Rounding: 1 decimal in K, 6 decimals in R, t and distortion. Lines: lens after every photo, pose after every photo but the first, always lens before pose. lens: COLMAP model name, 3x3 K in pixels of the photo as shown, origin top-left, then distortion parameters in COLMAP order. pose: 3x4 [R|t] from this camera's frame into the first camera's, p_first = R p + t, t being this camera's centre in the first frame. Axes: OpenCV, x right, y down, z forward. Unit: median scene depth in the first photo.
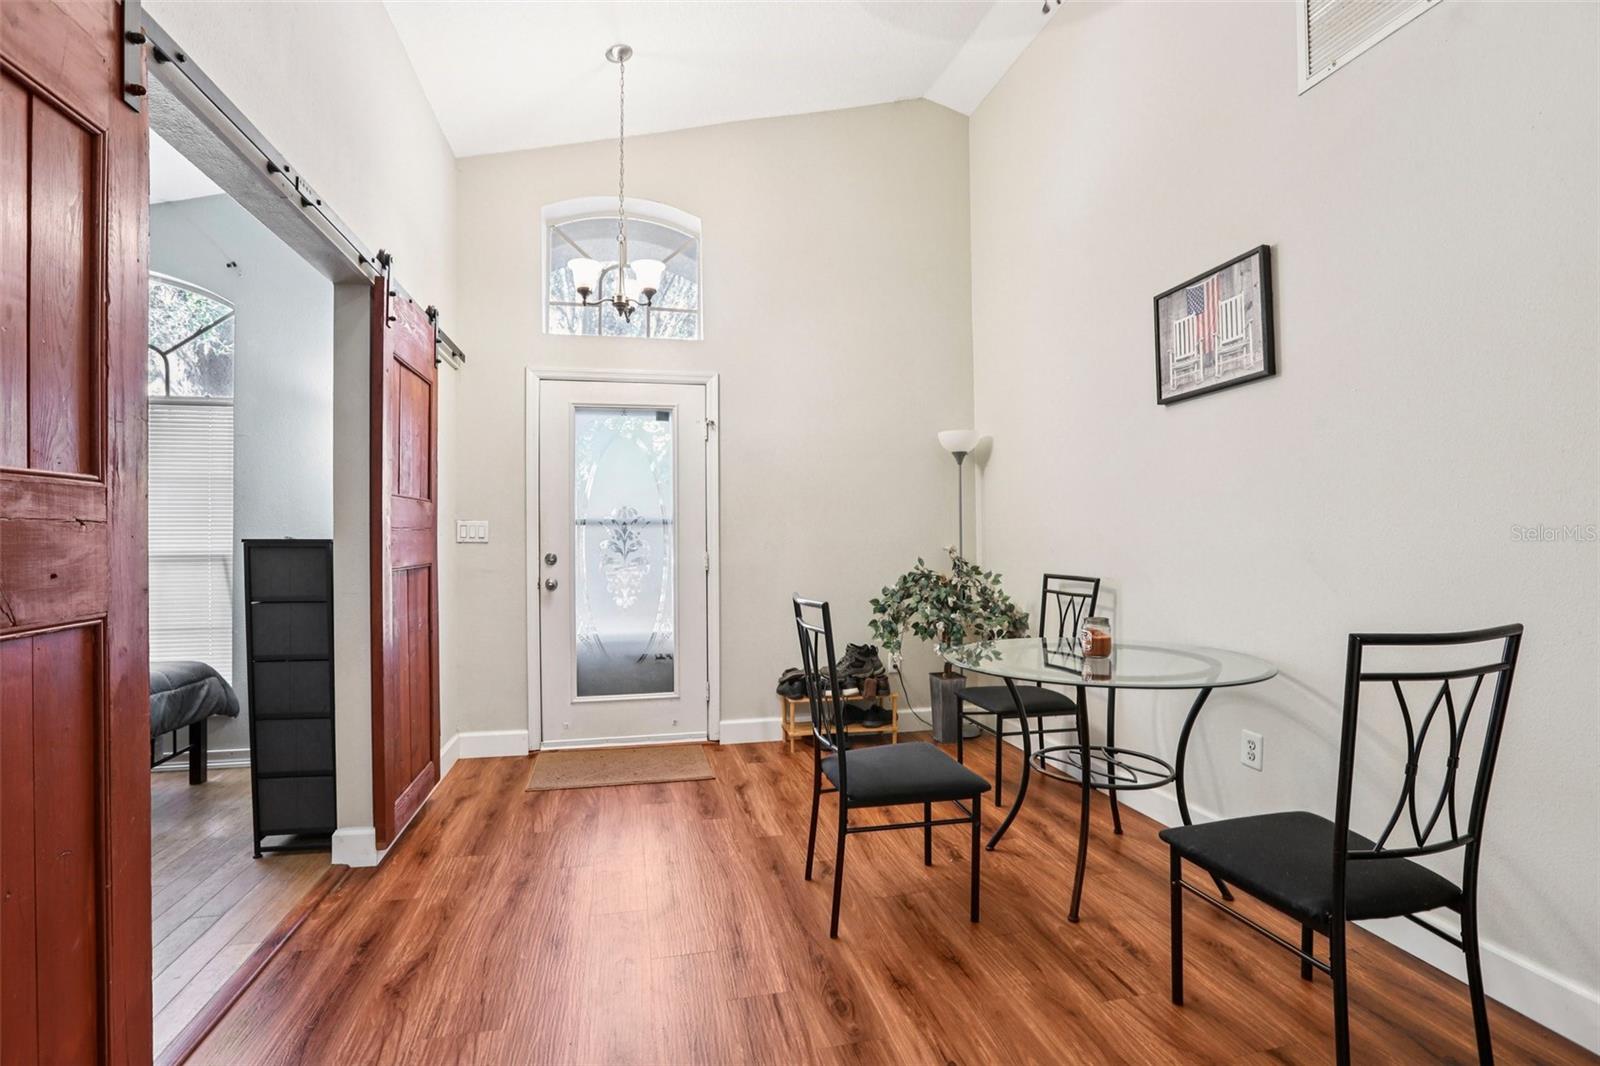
lens RADIAL K [[751.5, 0, 775.4], [0, 751.5, 530.1], [0, 0, 1]] dist [-0.000090, 0.000046]
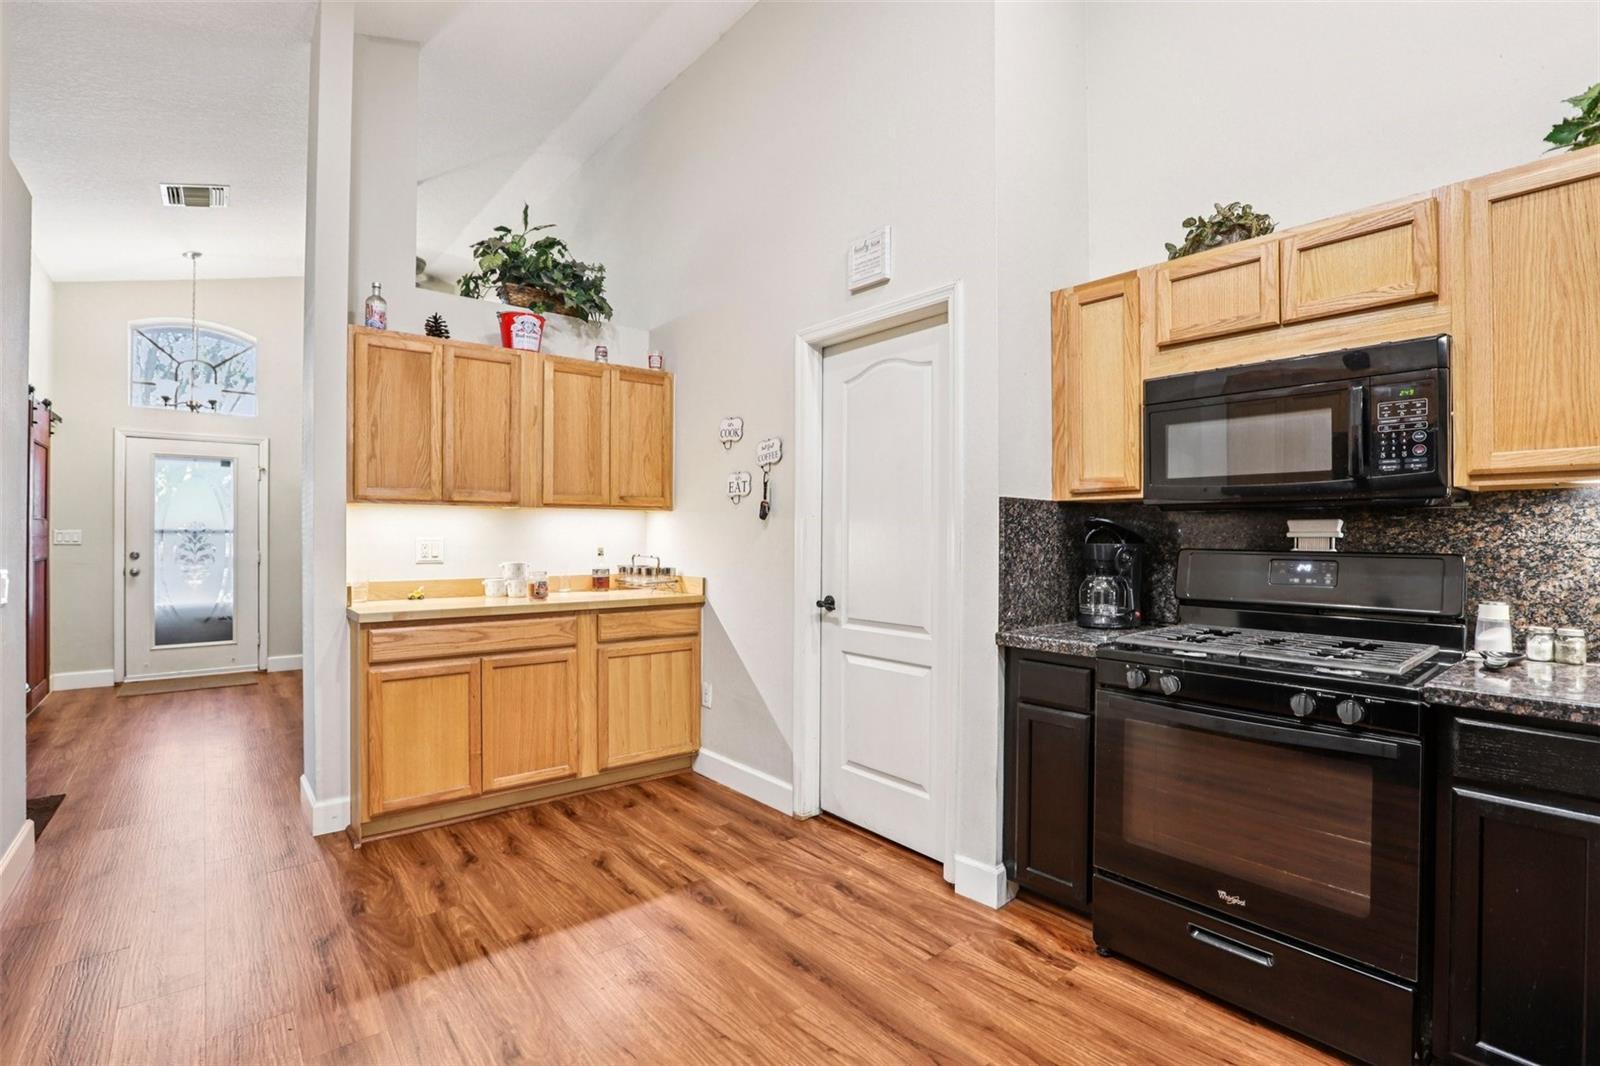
lens RADIAL K [[734.6, 0, 792.1], [0, 734.6, 533.0], [0, 0, 1]] dist [-0.056978, 0.020984]
pose [[0.883008, 0.009829, 0.469255, 0.247069], [-0.011255, 0.999937, 0.000234, -0.027314], [-0.469223, -0.005488, 0.883063, -1.094004]]
